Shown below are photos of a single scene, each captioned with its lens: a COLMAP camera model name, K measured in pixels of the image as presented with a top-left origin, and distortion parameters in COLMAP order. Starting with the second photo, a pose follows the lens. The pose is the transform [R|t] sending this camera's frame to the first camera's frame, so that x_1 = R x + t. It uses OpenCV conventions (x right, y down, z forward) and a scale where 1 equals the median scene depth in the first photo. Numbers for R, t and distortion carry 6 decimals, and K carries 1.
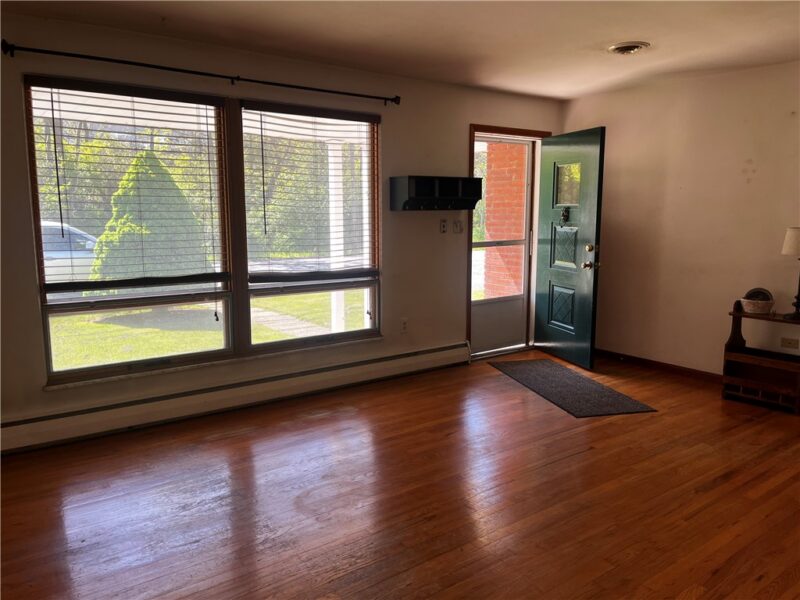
lens RADIAL K [[612.5, 0, 398.8], [0, 612.5, 300.5], [0, 0, 1]] dist [0.046450, -0.013804]
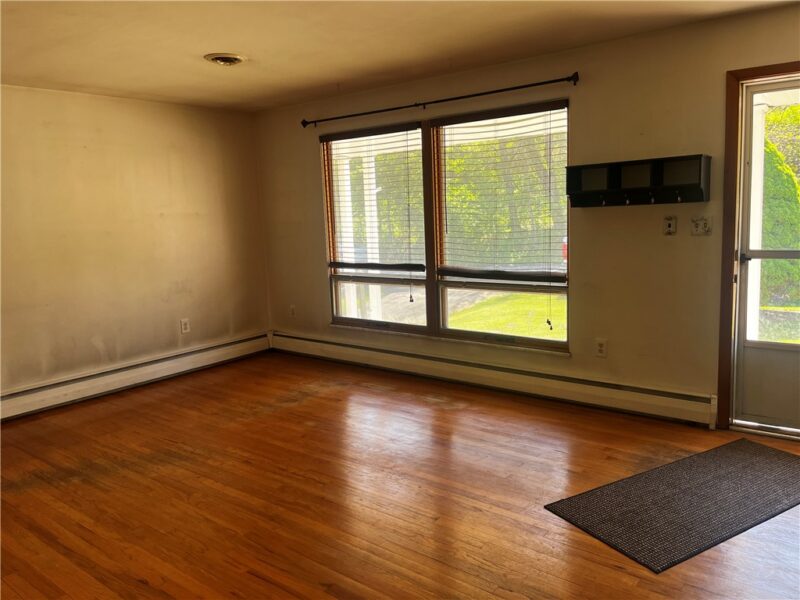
lens RADIAL K [[612.5, 0, 399.8], [0, 612.5, 299.7], [0, 0, 1]] dist [0.046450, -0.013804]
pose [[0.255322, 0.125971, -0.958615, 0.840480], [-0.108843, 0.988918, 0.100963, -0.088900], [0.960710, 0.078560, 0.266203, 0.606277]]
